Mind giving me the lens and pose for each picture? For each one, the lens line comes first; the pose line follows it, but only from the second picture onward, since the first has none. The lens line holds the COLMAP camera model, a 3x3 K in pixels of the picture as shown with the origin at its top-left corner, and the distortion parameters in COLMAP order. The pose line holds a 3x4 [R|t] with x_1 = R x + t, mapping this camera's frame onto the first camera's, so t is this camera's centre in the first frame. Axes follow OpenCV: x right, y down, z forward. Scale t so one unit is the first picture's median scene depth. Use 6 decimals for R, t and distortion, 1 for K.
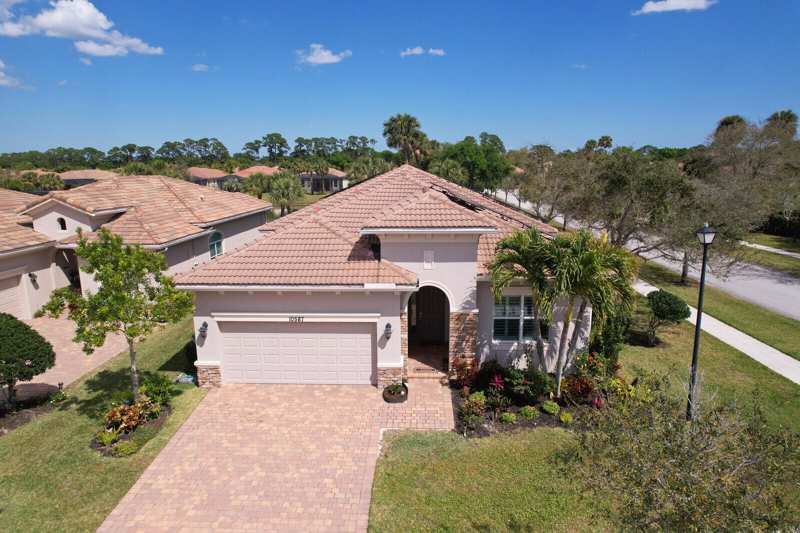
lens RADIAL K [[508.2, 0, 400.0], [0, 508.2, 266.5], [0, 0, 1]] dist [0.003593, -0.094426]
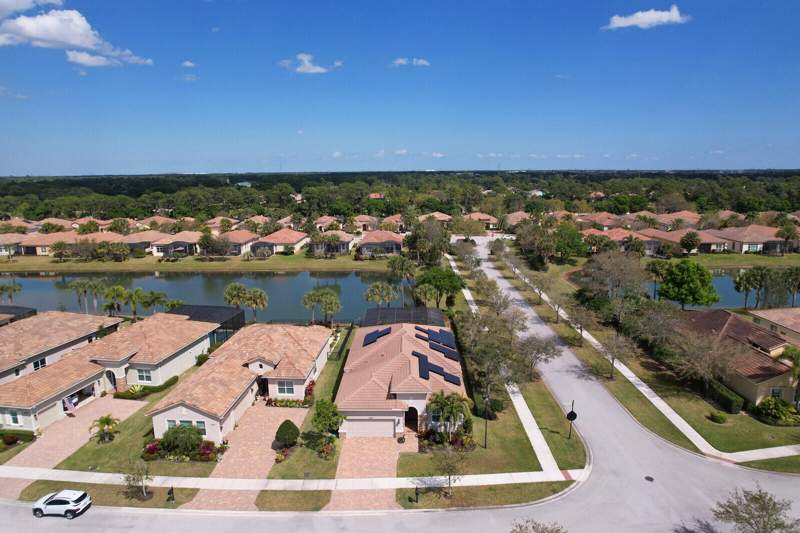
lens RADIAL K [[504.8, 0, 400.0], [0, 504.8, 266.5], [0, 0, 1]] dist [-0.071744, 0.001281]
pose [[0.999522, -0.001851, 0.030846, -0.112894], [0.001947, 0.999993, -0.003086, -0.853455], [-0.030840, 0.003144, 0.999519, -2.212132]]
